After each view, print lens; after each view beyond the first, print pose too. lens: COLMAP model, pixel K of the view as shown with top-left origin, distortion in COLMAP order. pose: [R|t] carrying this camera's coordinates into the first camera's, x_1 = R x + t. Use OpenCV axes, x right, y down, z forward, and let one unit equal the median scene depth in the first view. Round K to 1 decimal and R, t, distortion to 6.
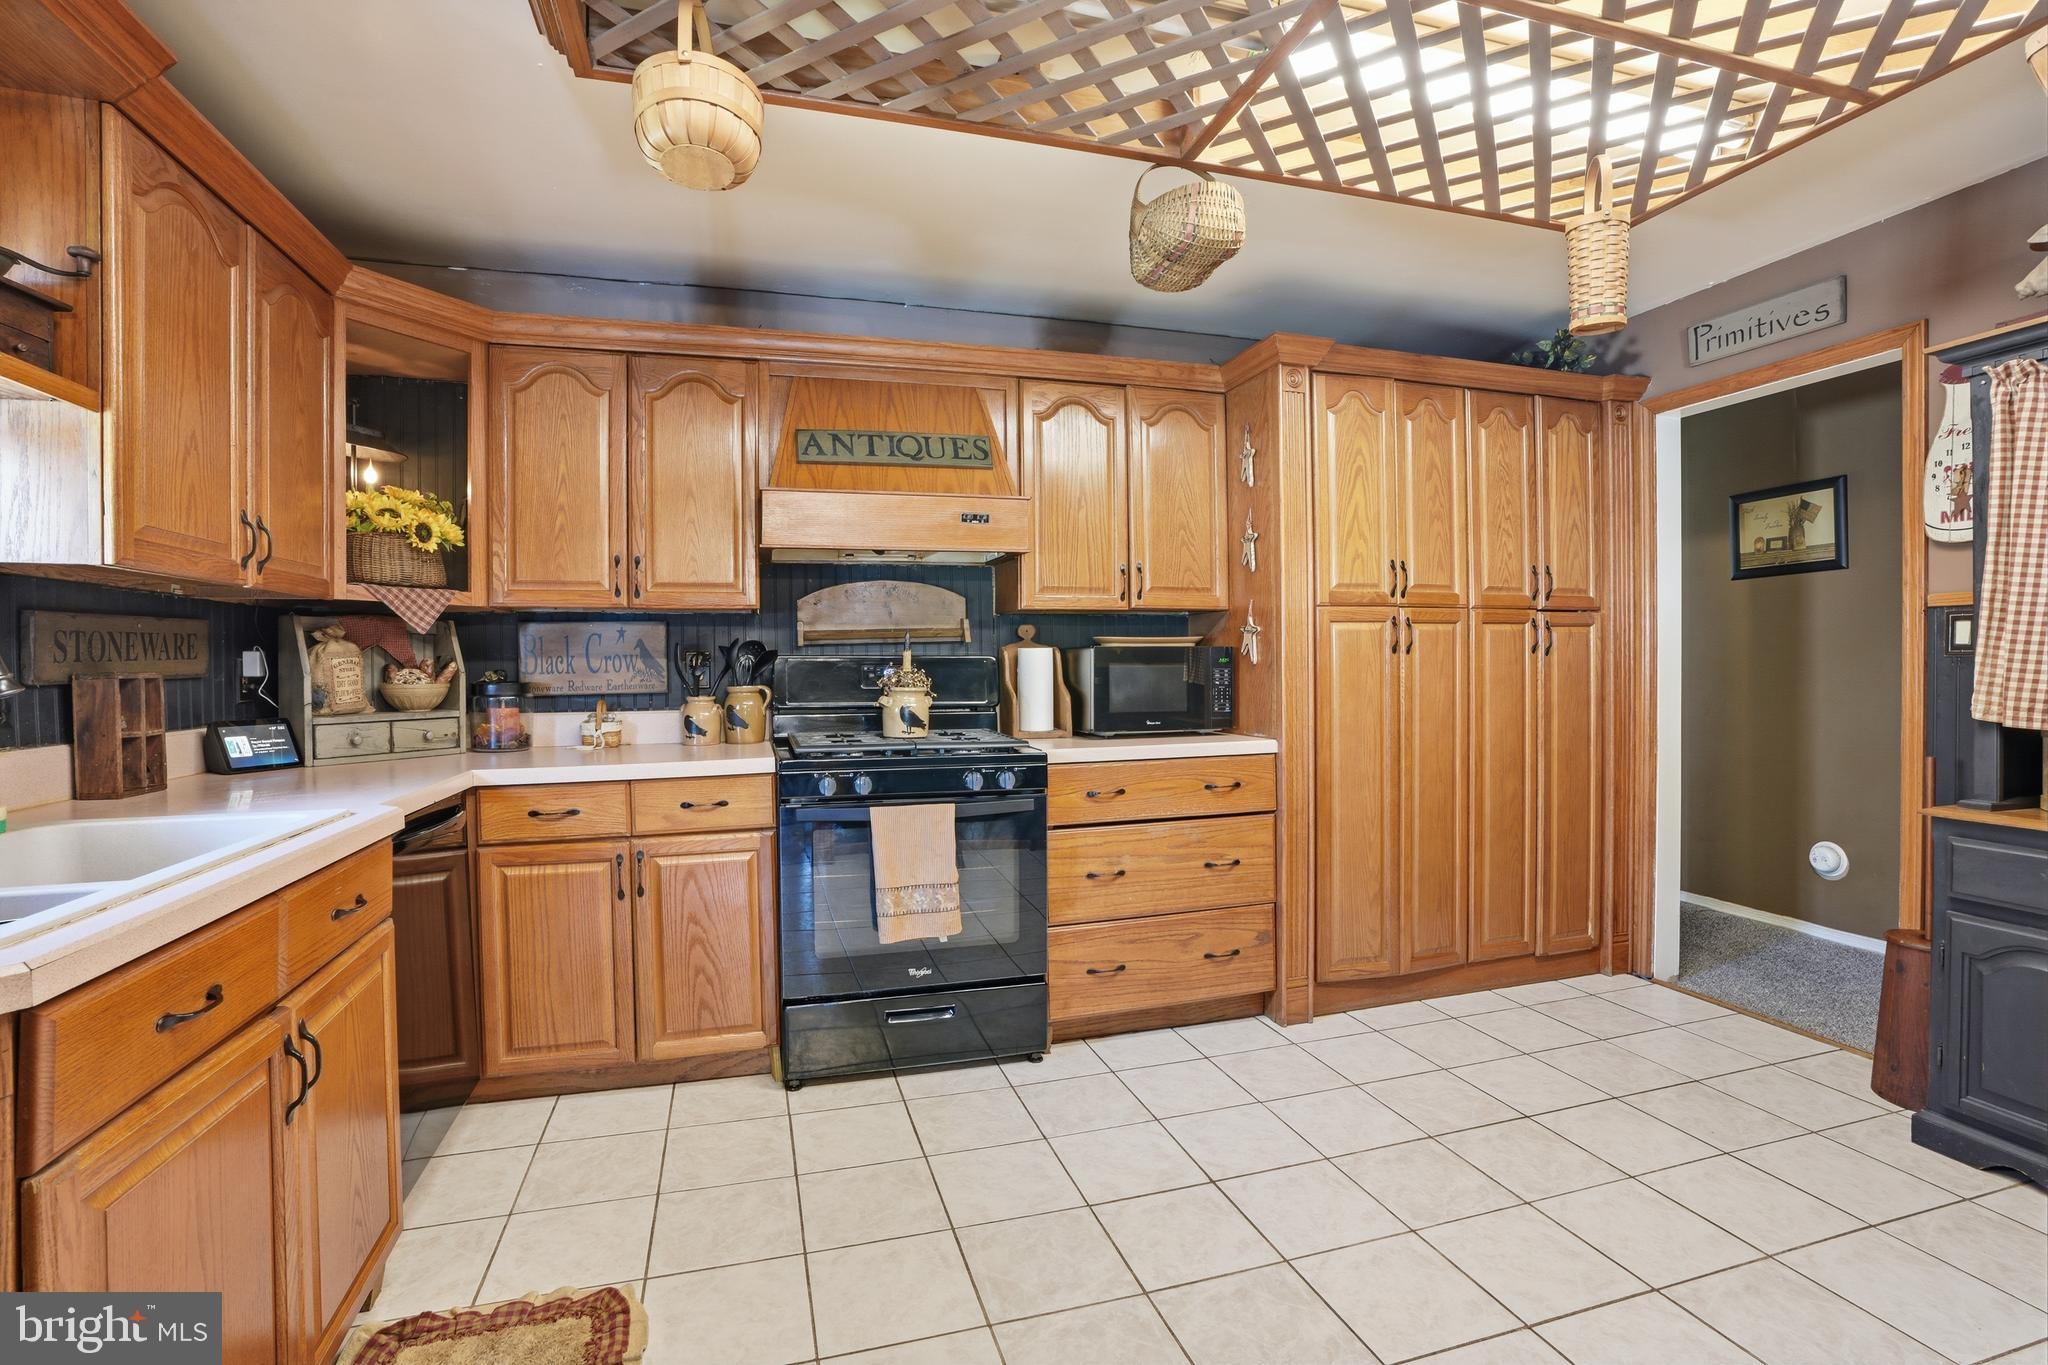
lens RADIAL K [[932.4, 0, 1018.9], [0, 932.4, 678.0], [0, 0, 1]] dist [-0.075591, 0.026053]
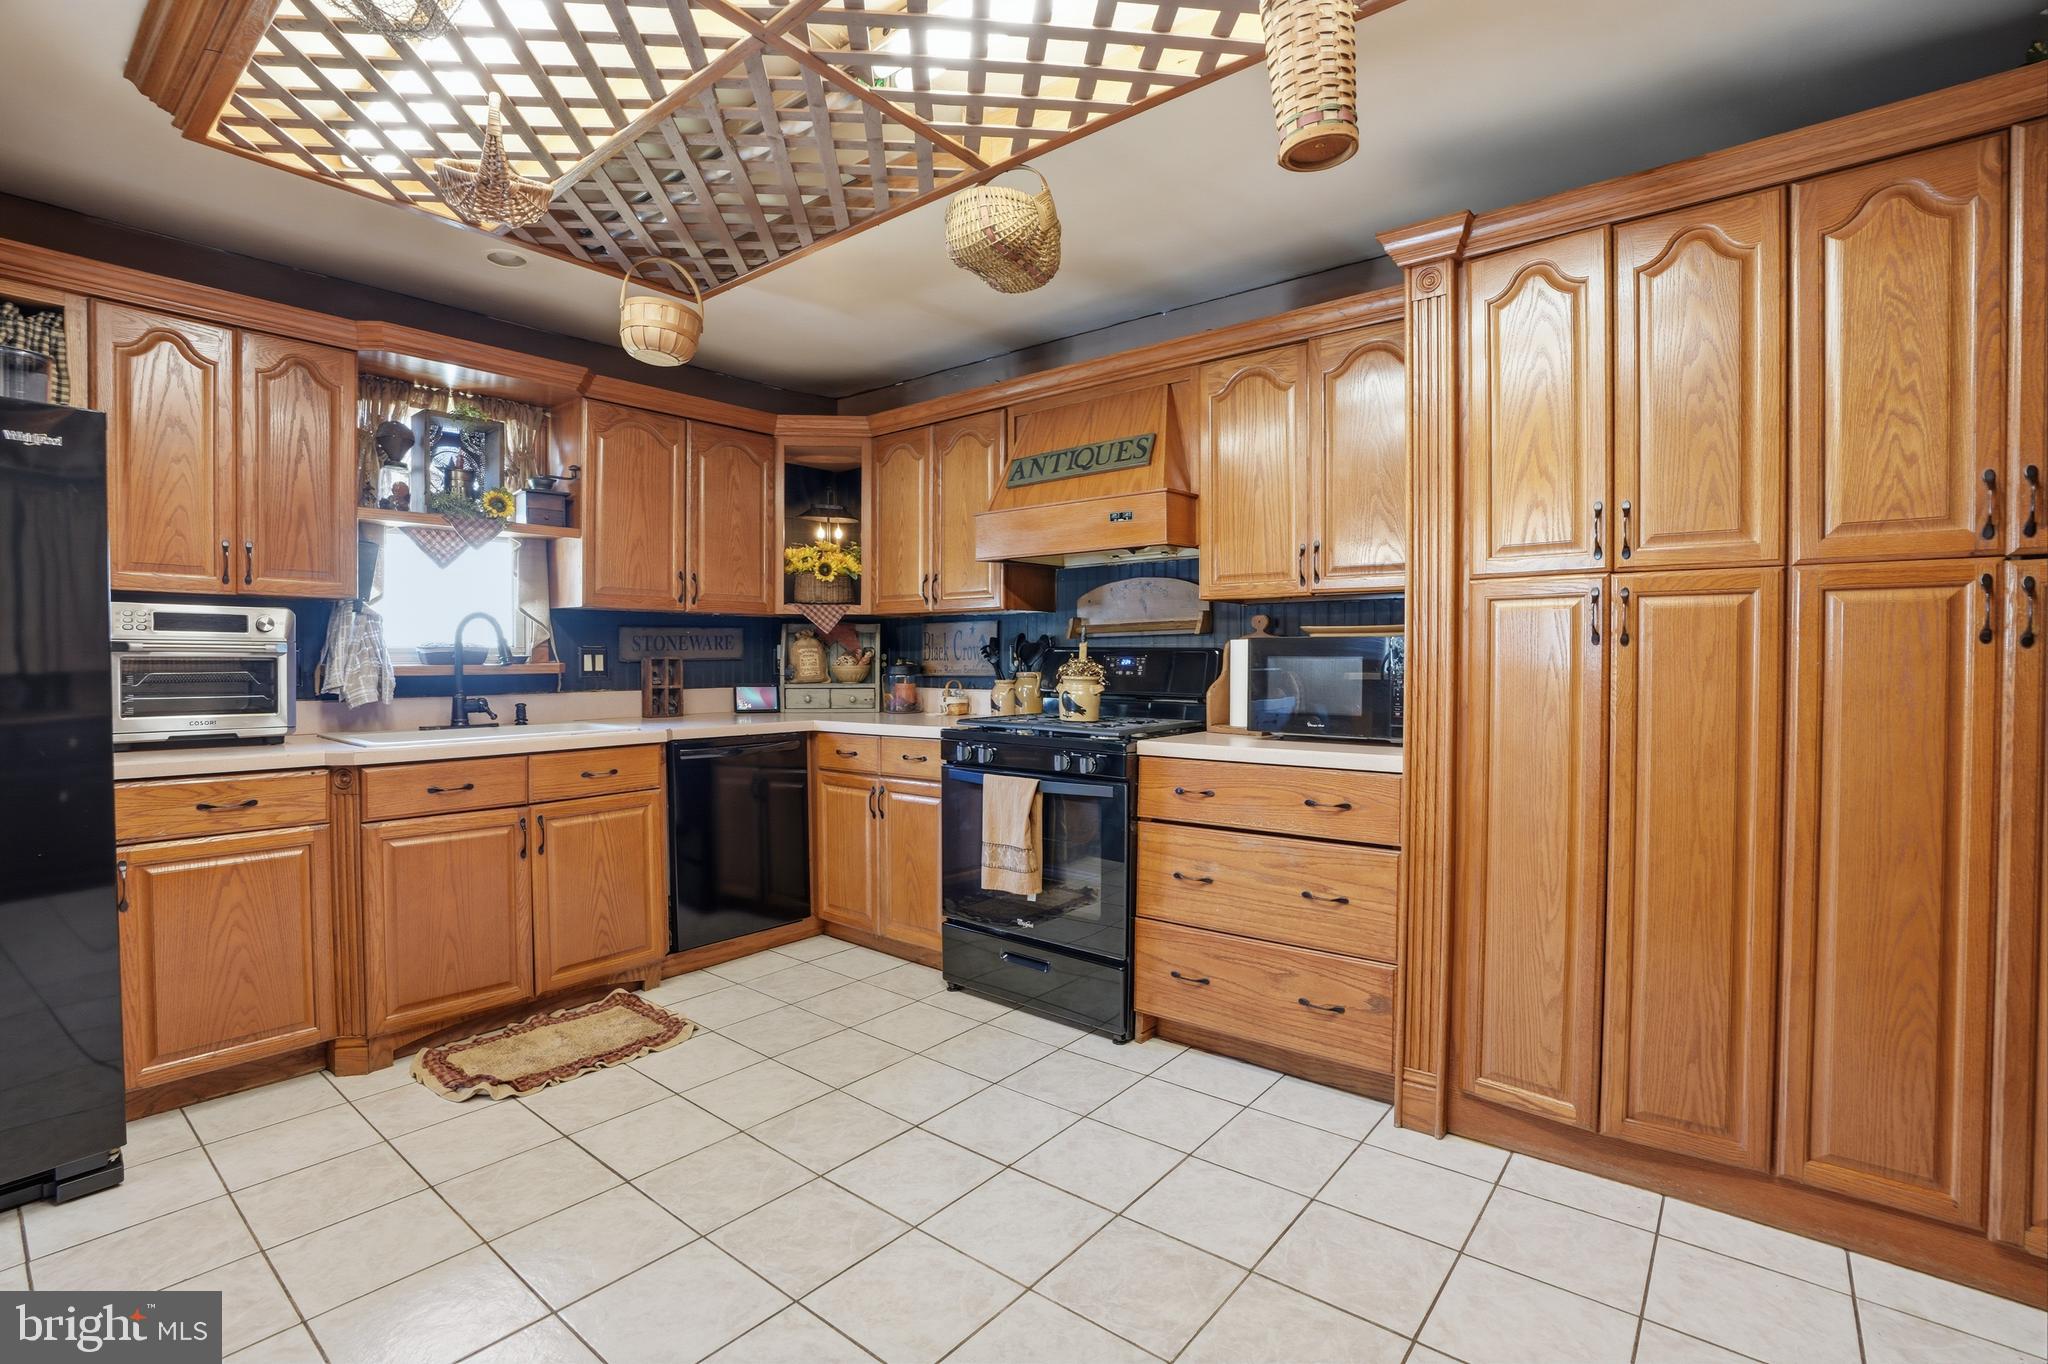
lens RADIAL K [[932.4, 0, 1018.9], [0, 932.4, 677.5], [0, 0, 1]] dist [-0.075591, 0.026053]
pose [[0.565099, 0.026288, -0.824604, 0.773689], [-0.018062, 0.999647, 0.019491, -0.008715], [0.824826, 0.003879, 0.565374, 0.319551]]
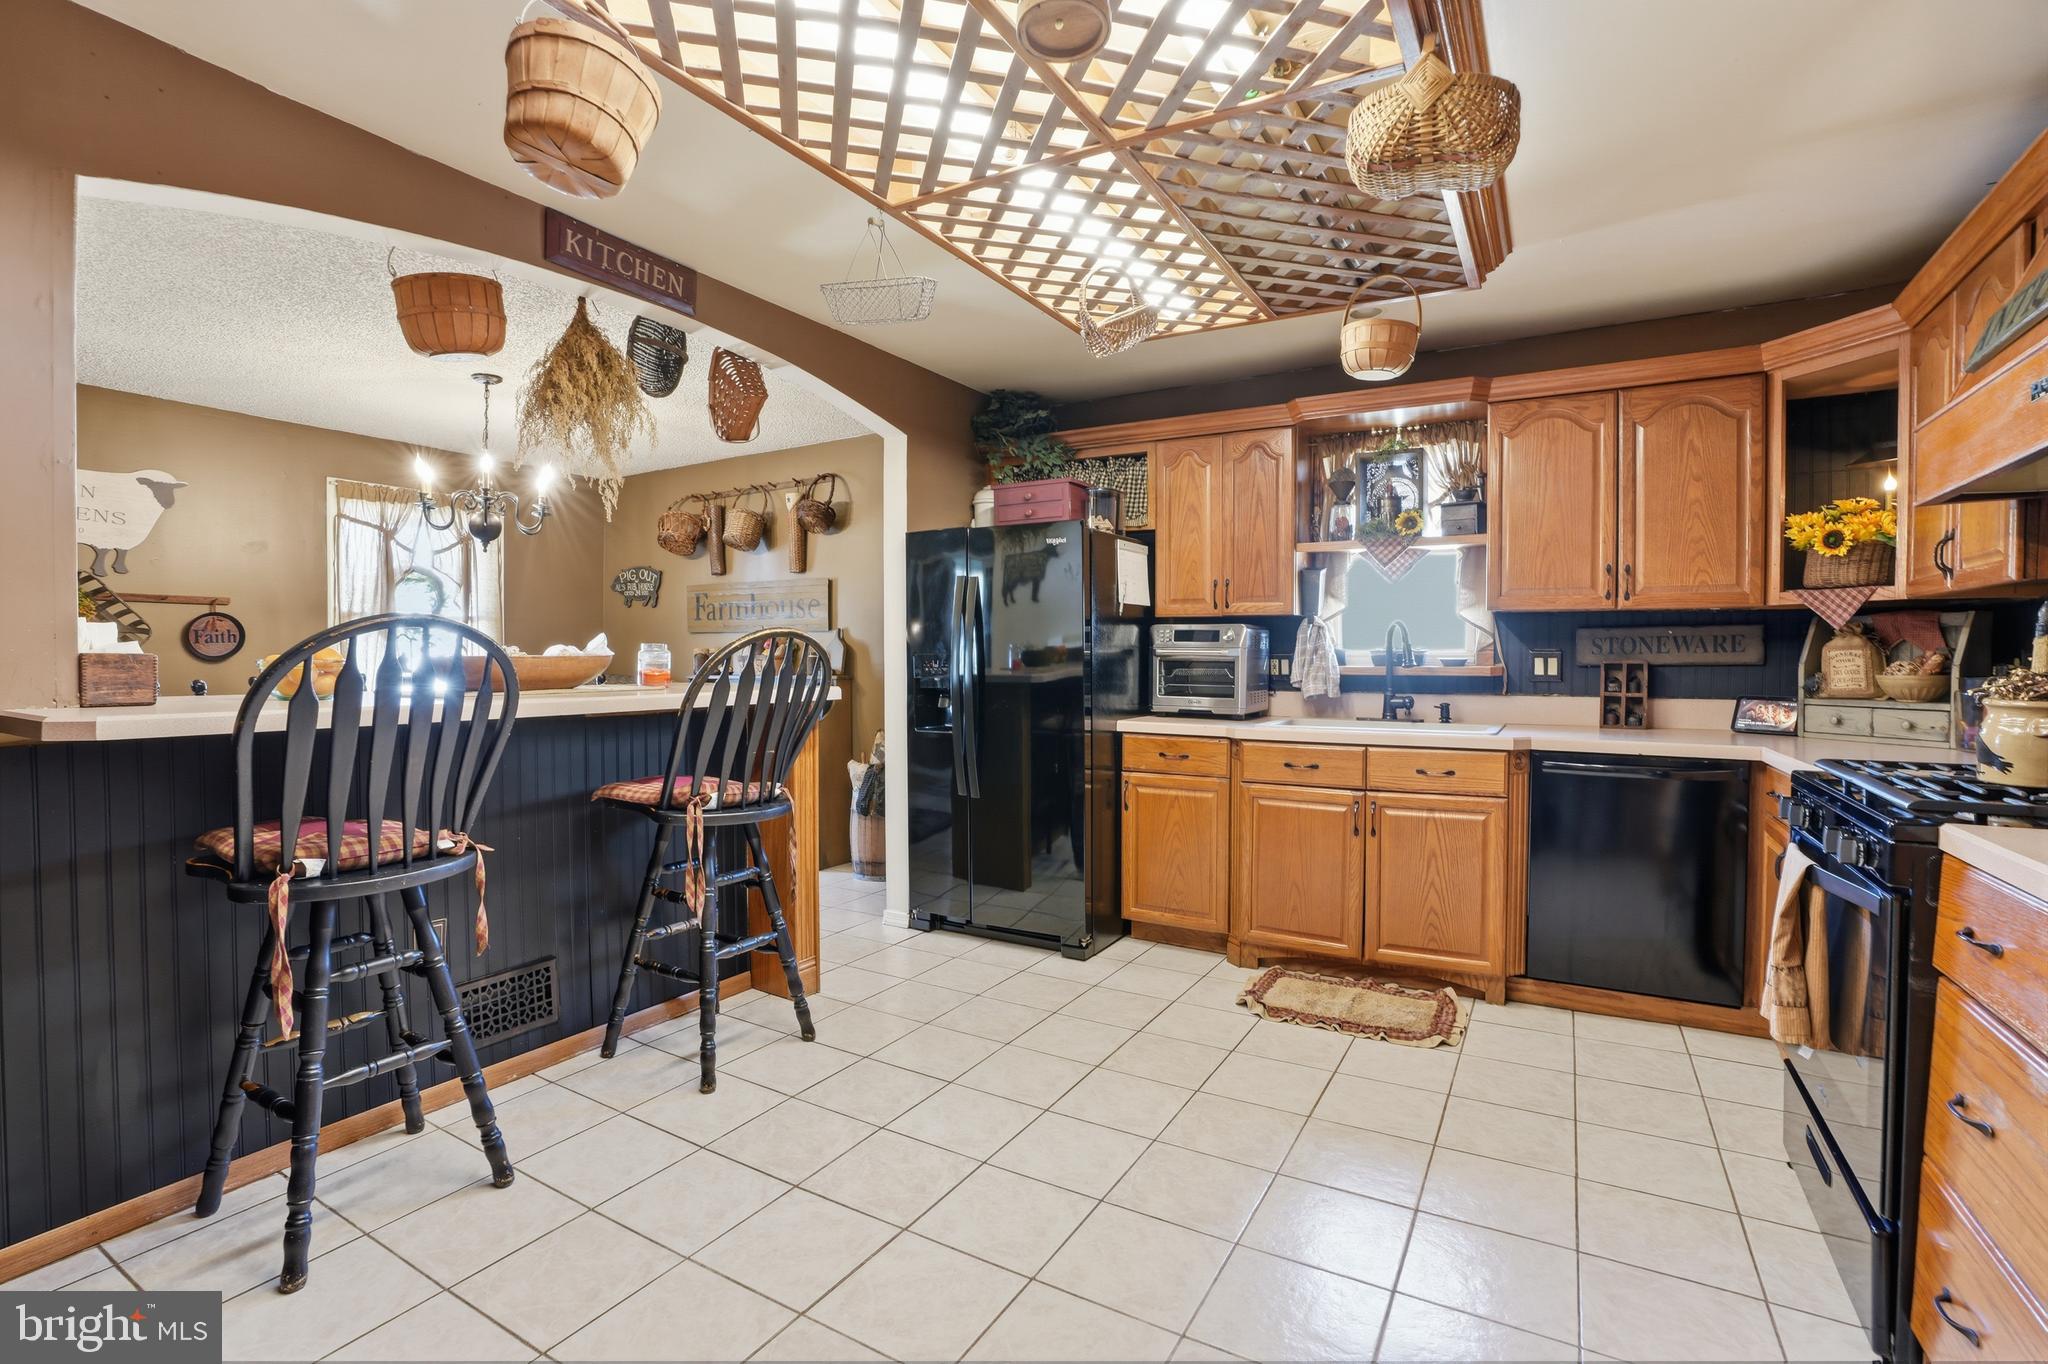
lens RADIAL K [[932.4, 0, 1018.9], [0, 932.4, 677.5], [0, 0, 1]] dist [-0.075591, 0.026053]
pose [[-0.730515, 0.021690, -0.682552, 0.740590], [-0.007280, 0.999191, 0.039545, -0.022547], [0.682857, 0.033857, -0.729767, 0.990124]]
